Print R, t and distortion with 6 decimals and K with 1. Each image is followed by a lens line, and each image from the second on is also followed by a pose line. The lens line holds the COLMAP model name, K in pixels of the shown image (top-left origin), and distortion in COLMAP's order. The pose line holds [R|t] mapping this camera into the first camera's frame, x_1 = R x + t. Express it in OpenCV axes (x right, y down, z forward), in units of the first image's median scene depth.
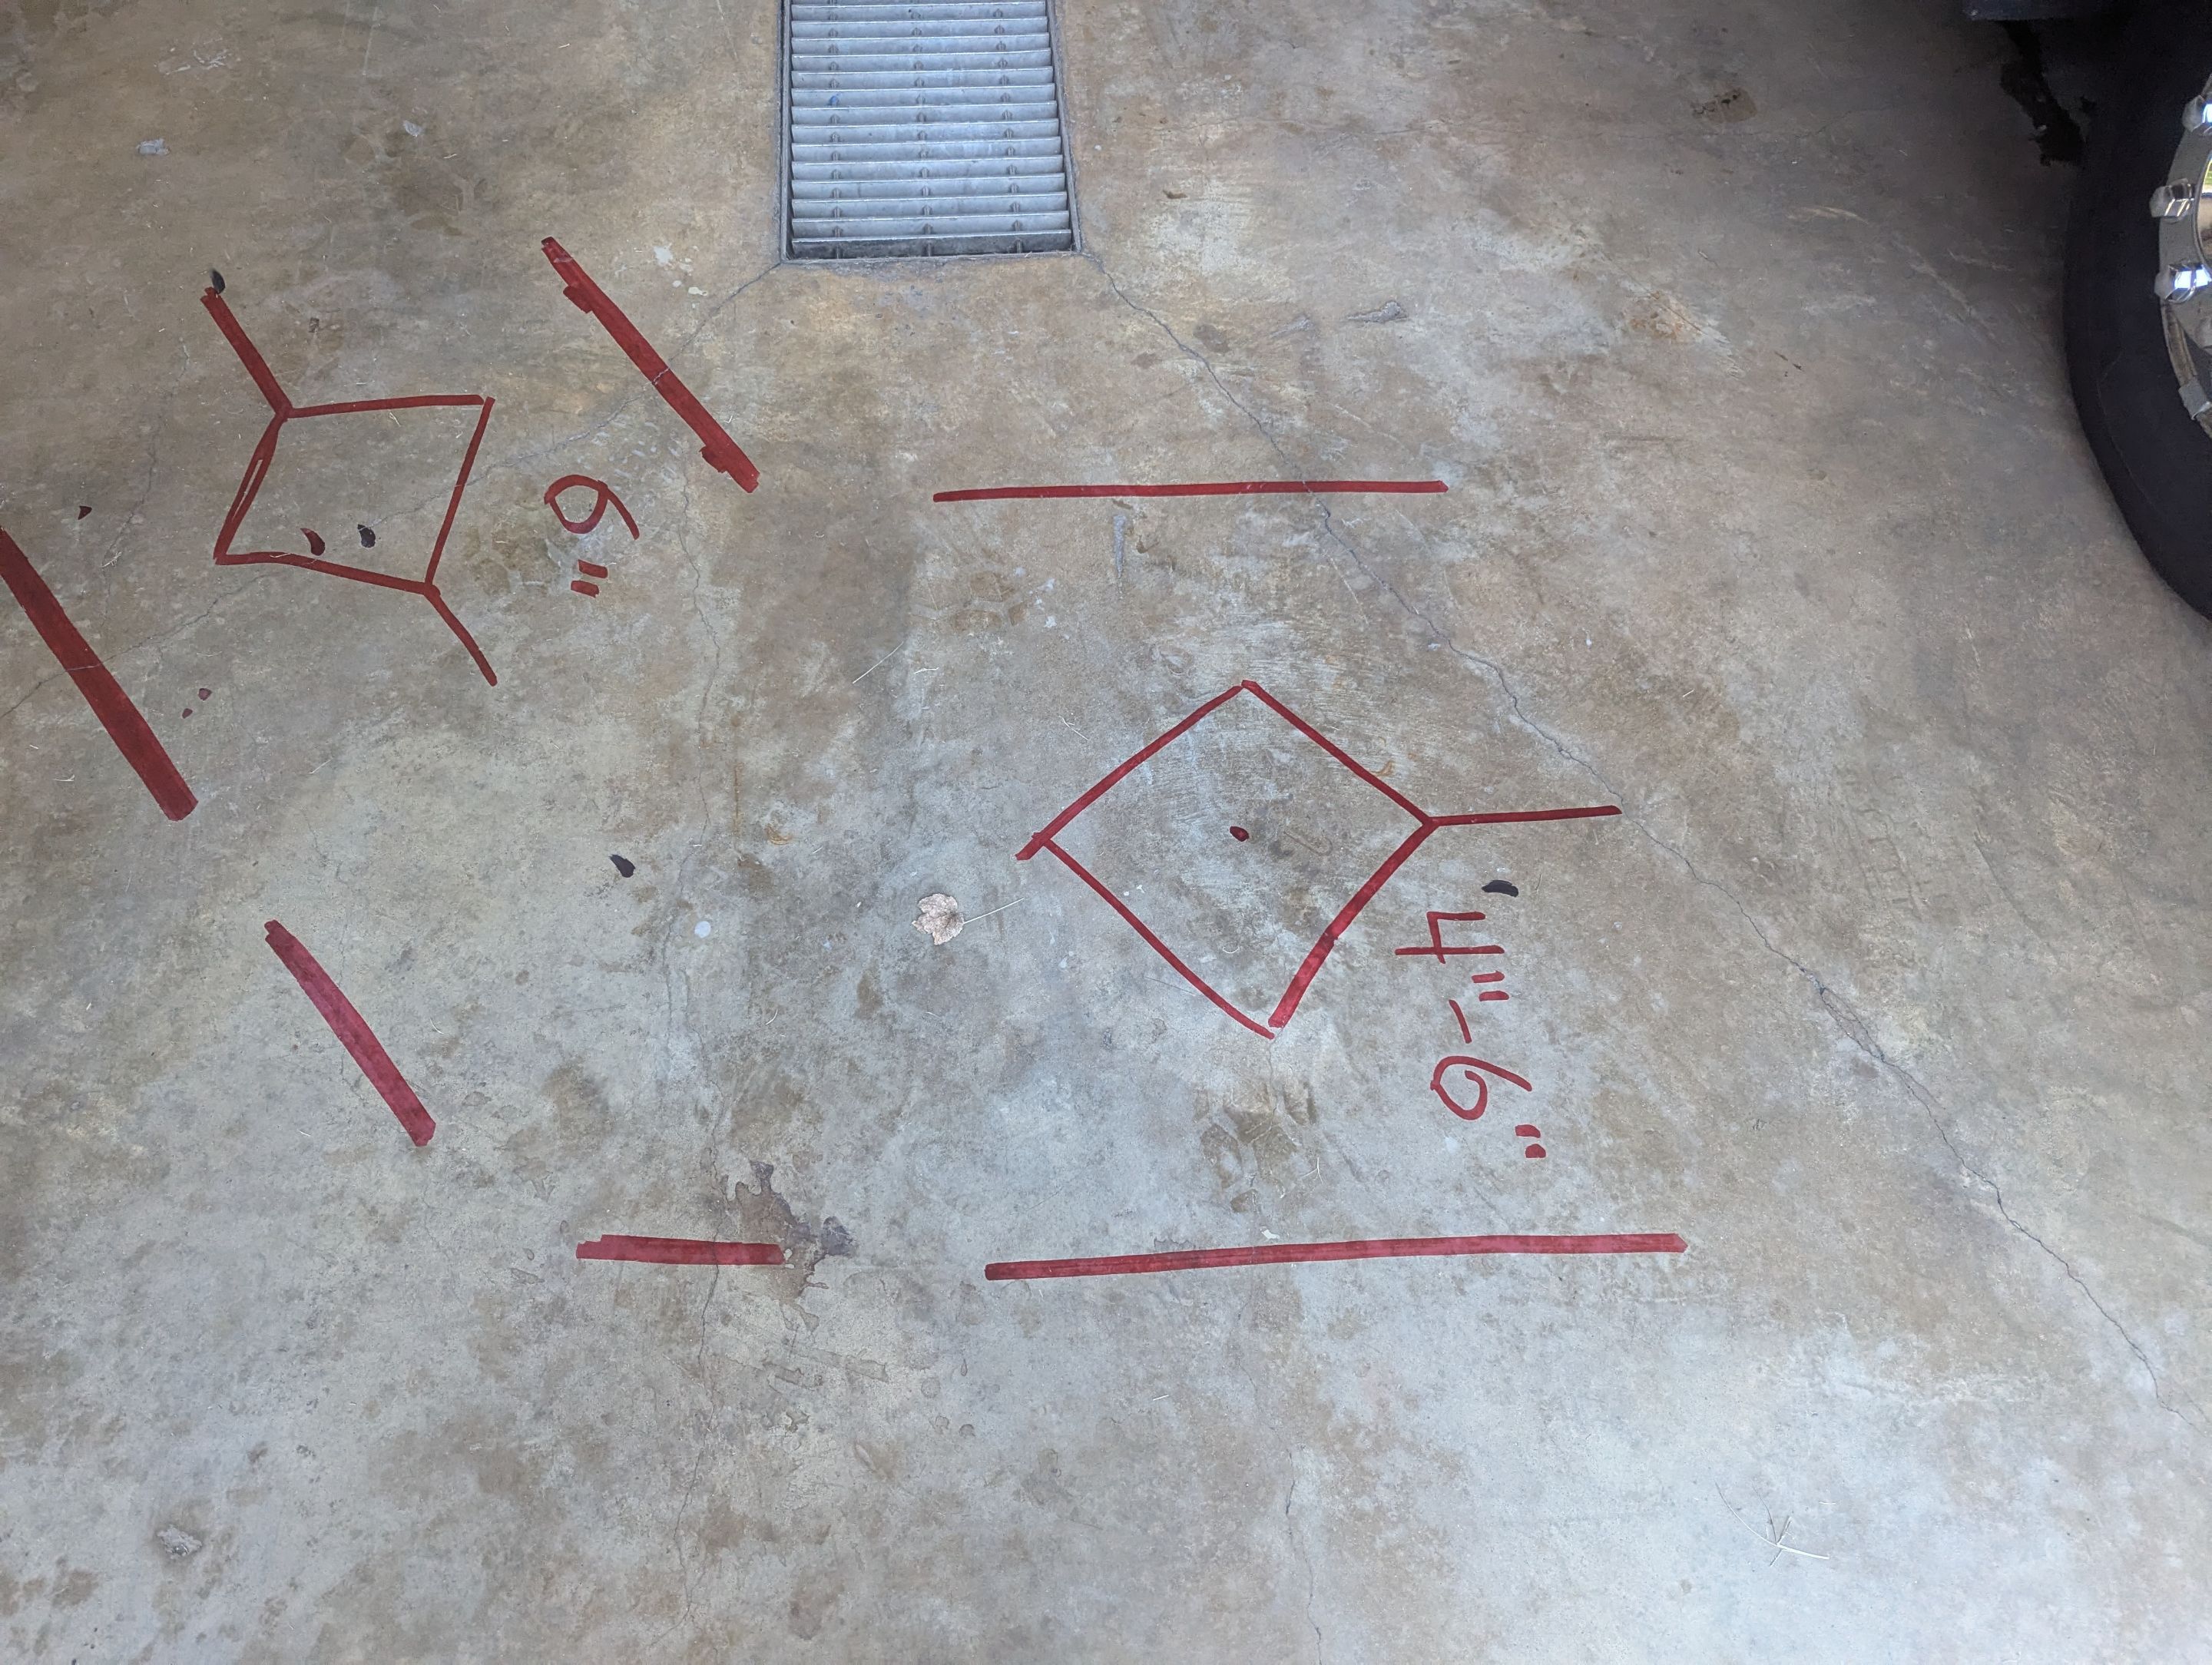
lens RADIAL K [[1504.8, 0, 1106.0], [0, 1504.8, 832.5], [0, 0, 1]] dist [0.046715, -0.038272]
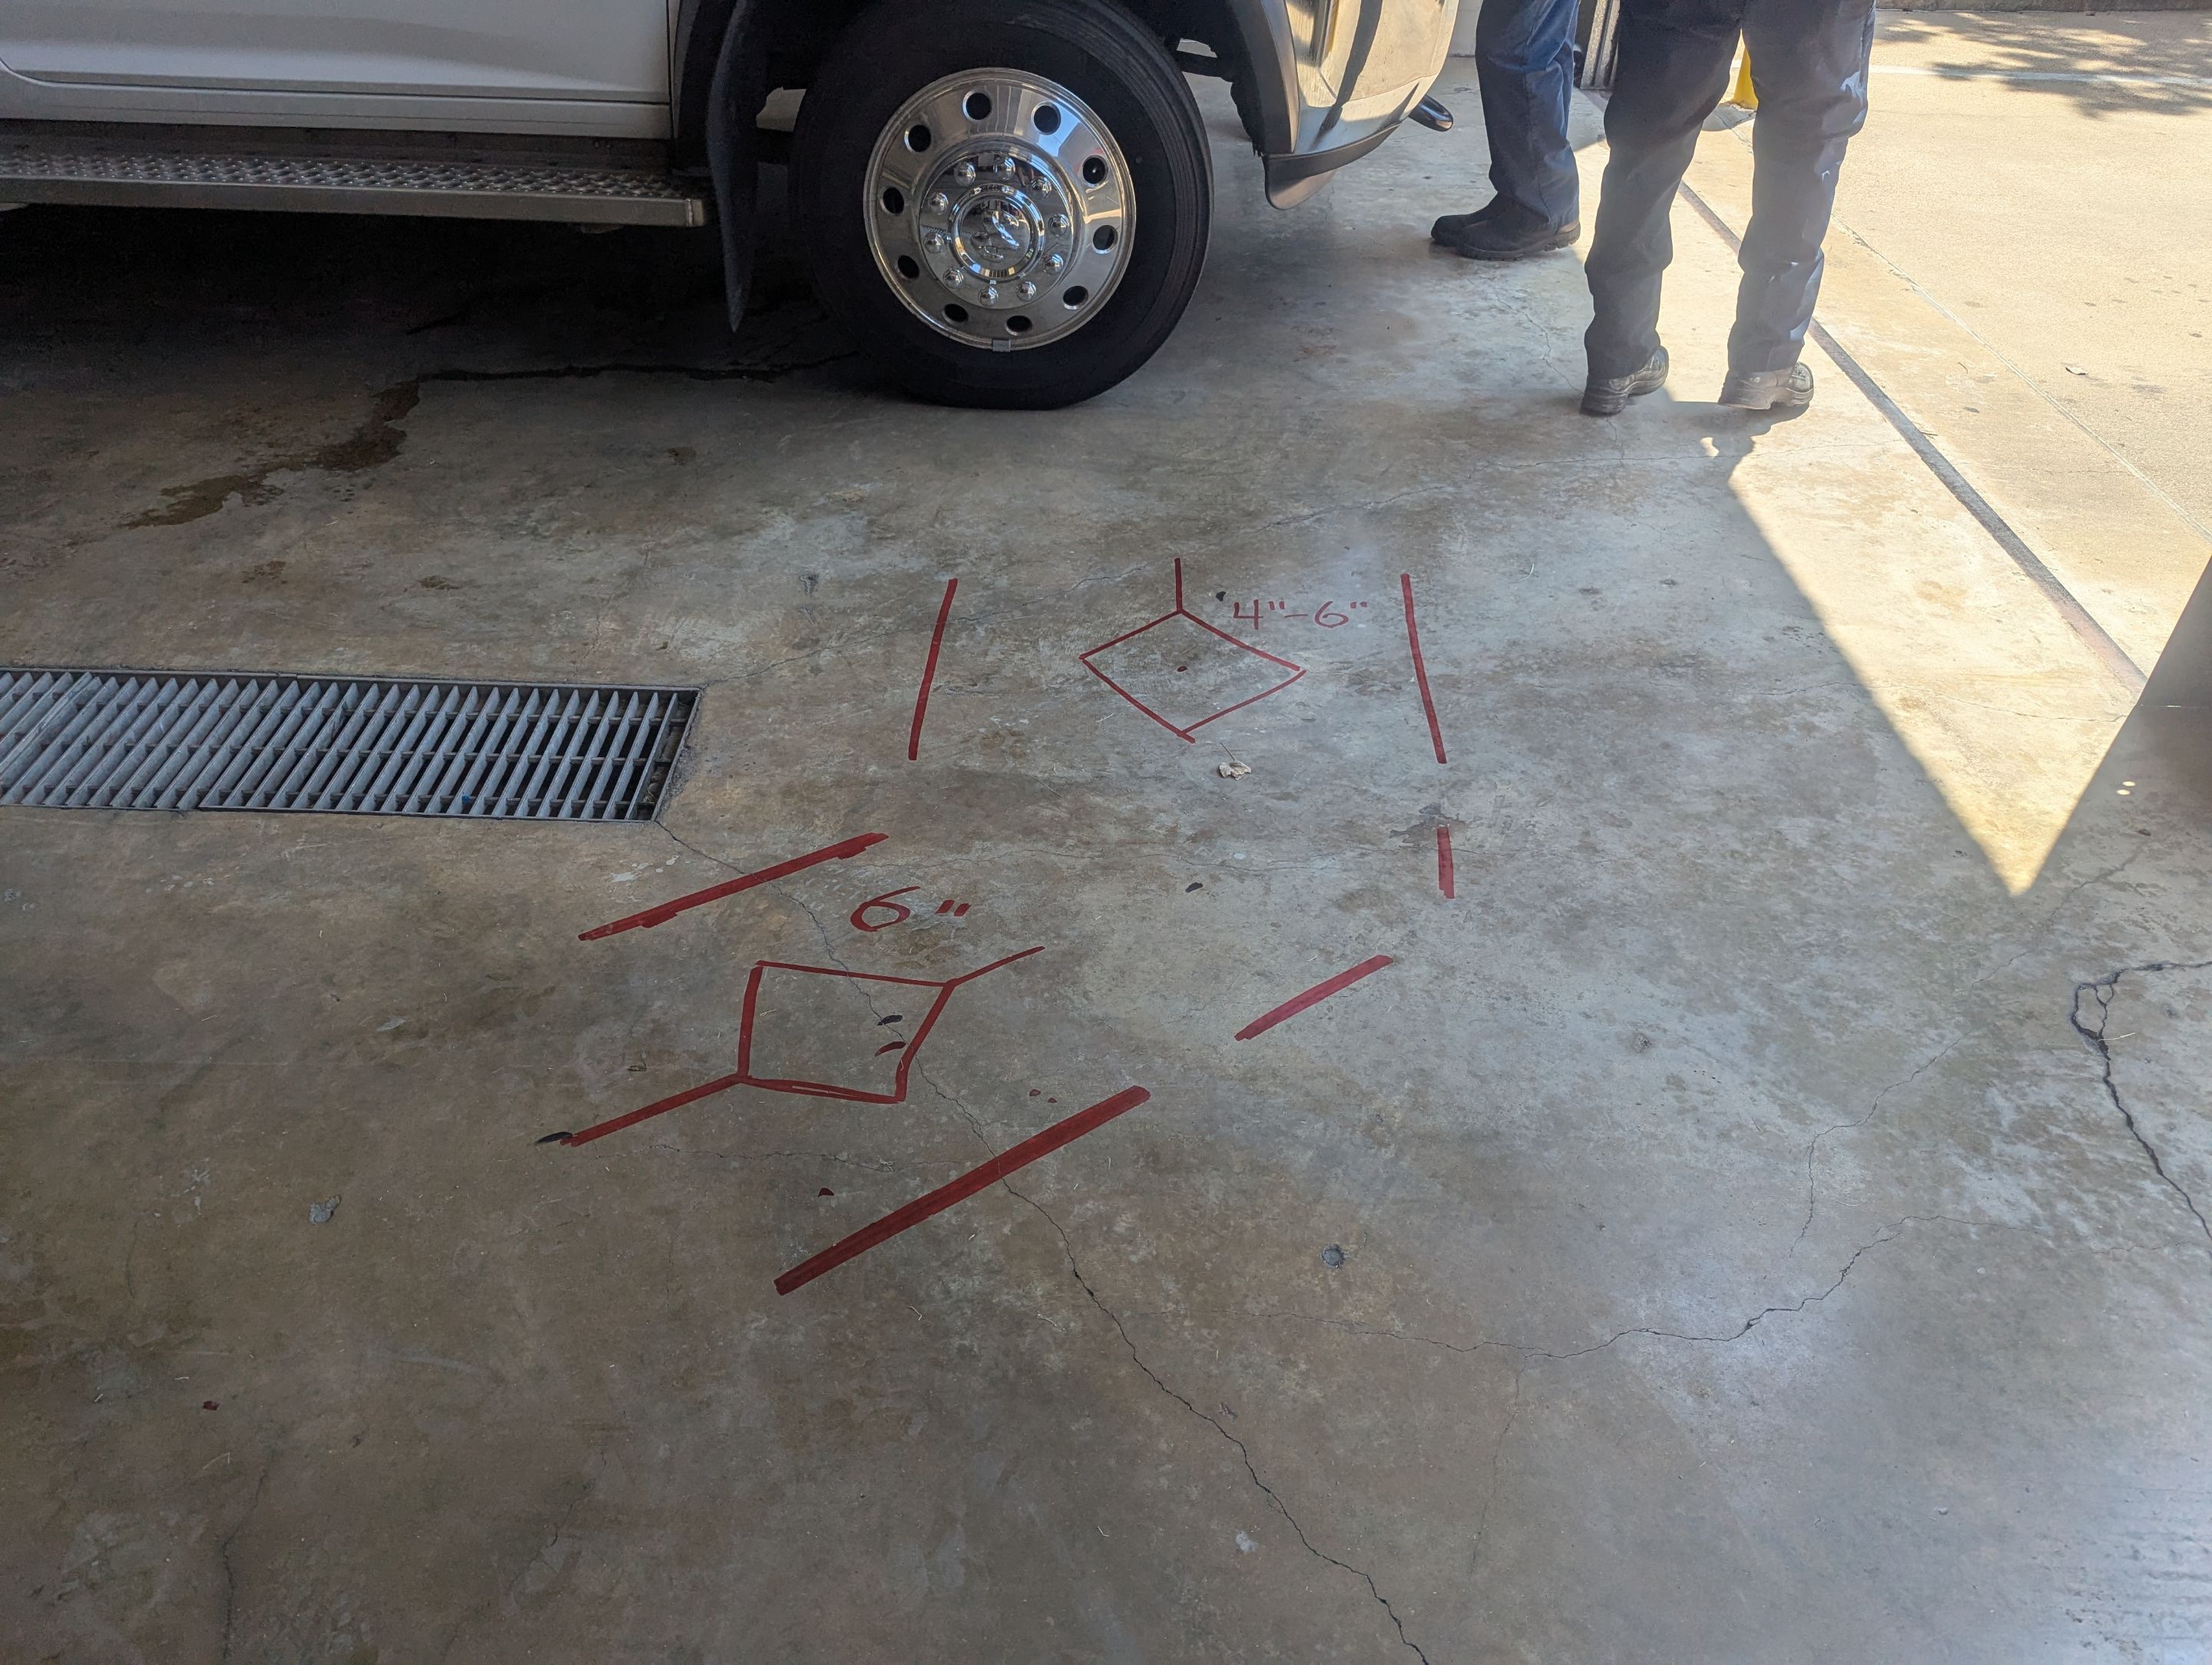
lens RADIAL K [[1517.4, 0, 1115.7], [0, 1517.4, 873.6], [0, 0, 1]] dist [0.057234, -0.053043]
pose [[0.099352, -0.676708, 0.729517, -1.304210], [0.880257, 0.401626, 0.252672, -0.398769], [-0.463978, 0.617060, 0.635580, 0.065583]]
